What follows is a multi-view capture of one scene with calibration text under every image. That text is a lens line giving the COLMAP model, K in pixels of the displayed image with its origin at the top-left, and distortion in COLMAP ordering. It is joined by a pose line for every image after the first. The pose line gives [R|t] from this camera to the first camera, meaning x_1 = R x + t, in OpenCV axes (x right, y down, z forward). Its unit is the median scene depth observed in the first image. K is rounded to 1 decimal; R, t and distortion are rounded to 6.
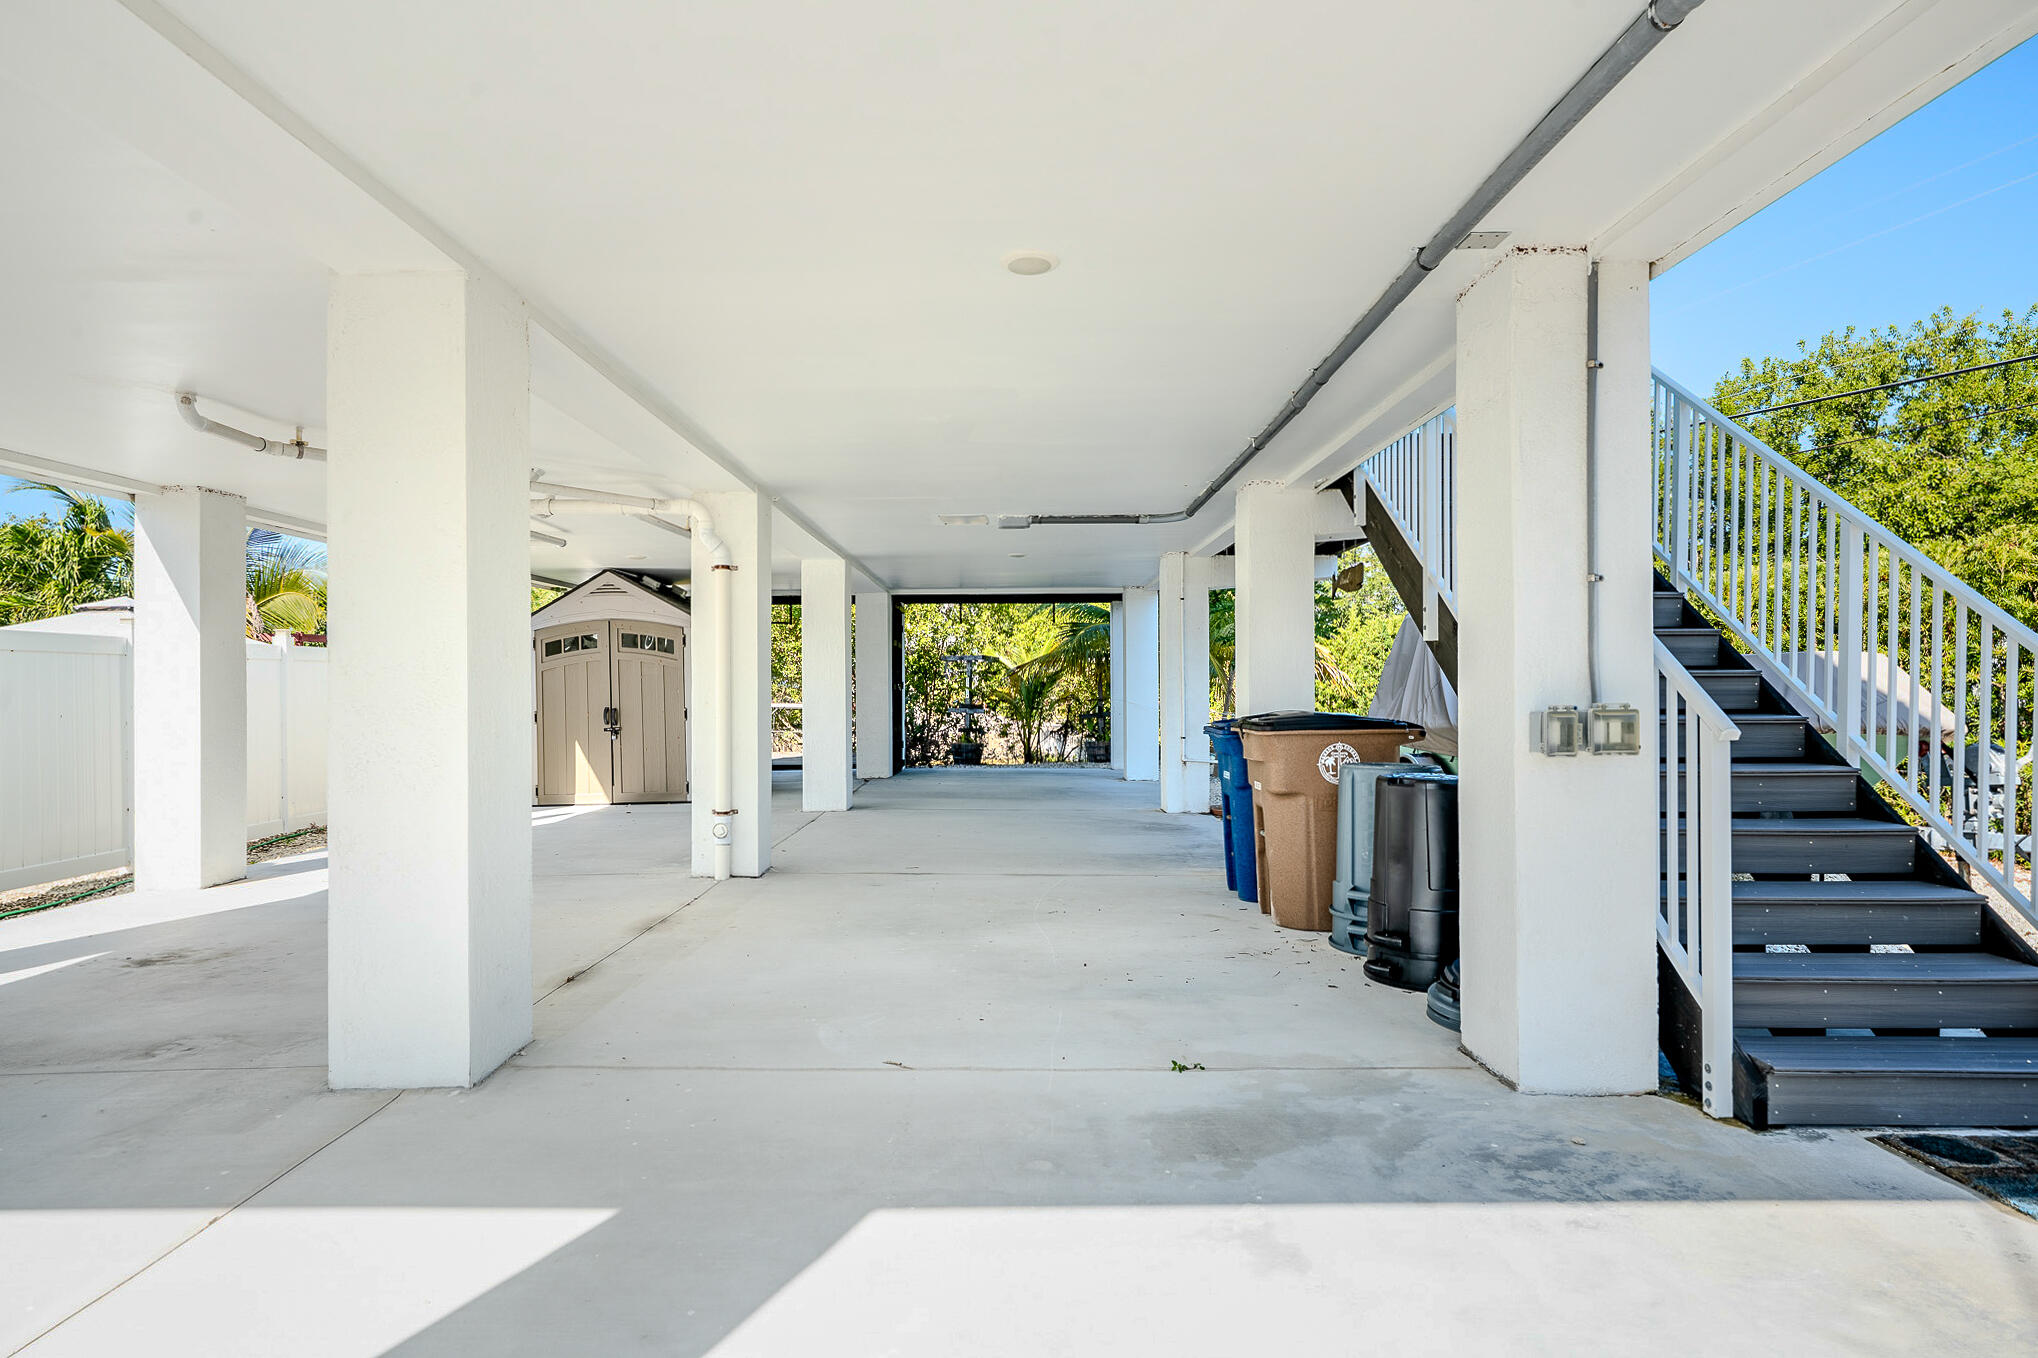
lens RADIAL K [[1126.8, 0, 1017.4], [0, 1126.8, 680.4], [0, 0, 1]] dist [0.002878, -0.000882]
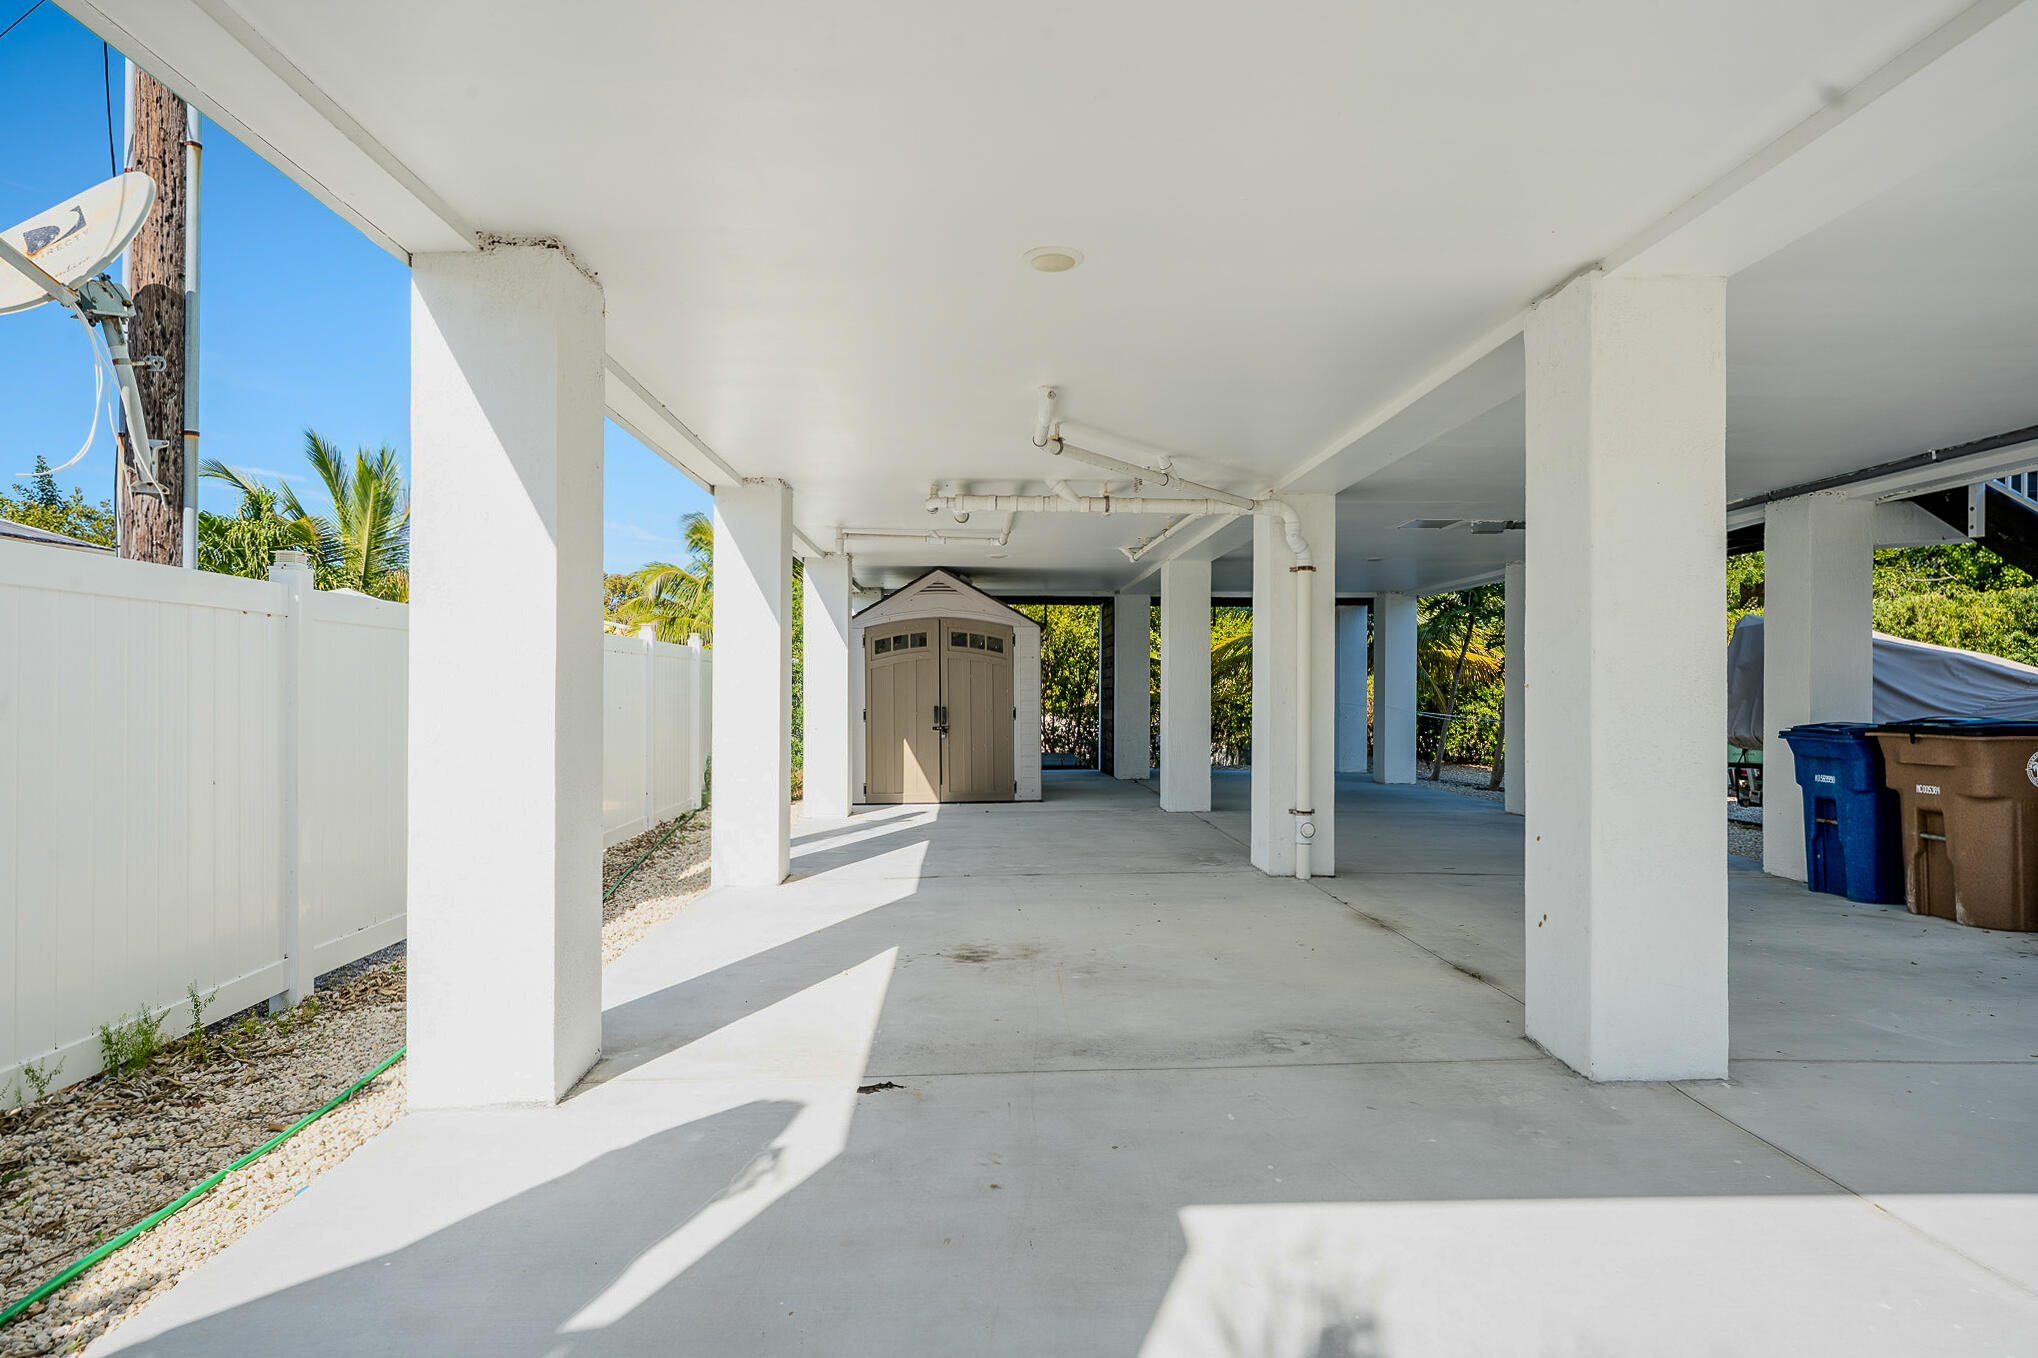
lens RADIAL K [[1126.8, 0, 1014.4], [0, 1126.8, 684.6], [0, 0, 1]] dist [0.002878, -0.000882]
pose [[0.999335, 0.009965, 0.035073, -0.551542], [-0.010082, 0.999944, 0.003160, 0.002130], [-0.035039, -0.003511, 0.999380, -0.001109]]
